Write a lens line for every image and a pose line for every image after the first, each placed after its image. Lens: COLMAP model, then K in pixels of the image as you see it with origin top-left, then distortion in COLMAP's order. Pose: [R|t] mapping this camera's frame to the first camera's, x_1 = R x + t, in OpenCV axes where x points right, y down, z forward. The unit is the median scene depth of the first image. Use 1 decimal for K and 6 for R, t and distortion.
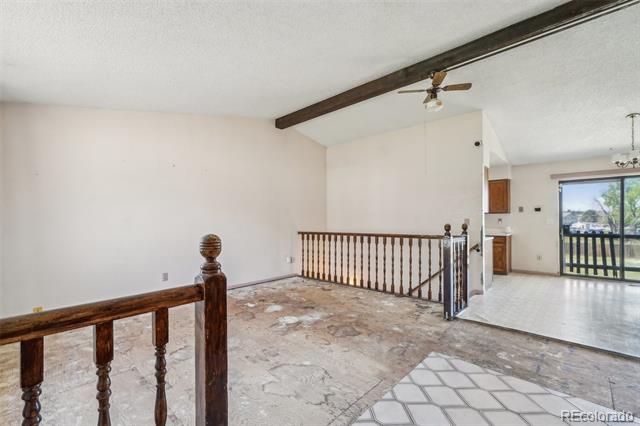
lens RADIAL K [[279.2, 0, 319.5], [0, 279.2, 217.2], [0, 0, 1]] dist [-0.000659, 0.000806]
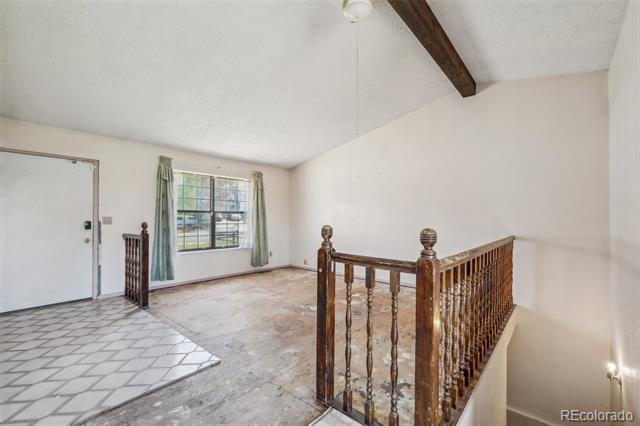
lens RADIAL K [[279.2, 0, 318.6], [0, 279.2, 216.9], [0, 0, 1]] dist [-0.000659, 0.000806]
pose [[0.033315, -0.001512, -0.999444, 1.149680], [0.007687, 0.999970, -0.001257, 0.008497], [0.999415, -0.007641, 0.033326, 1.109558]]
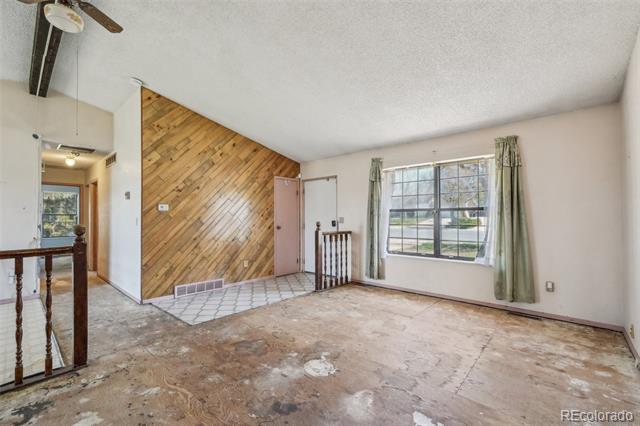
lens RADIAL K [[279.2, 0, 319.1], [0, 279.2, 216.9], [0, 0, 1]] dist [-0.000659, 0.000806]
pose [[-0.999904, 0.008137, -0.011237, -0.122102], [0.008323, 0.999827, -0.016621, 0.024183], [0.011100, -0.016713, -0.999799, 1.919802]]
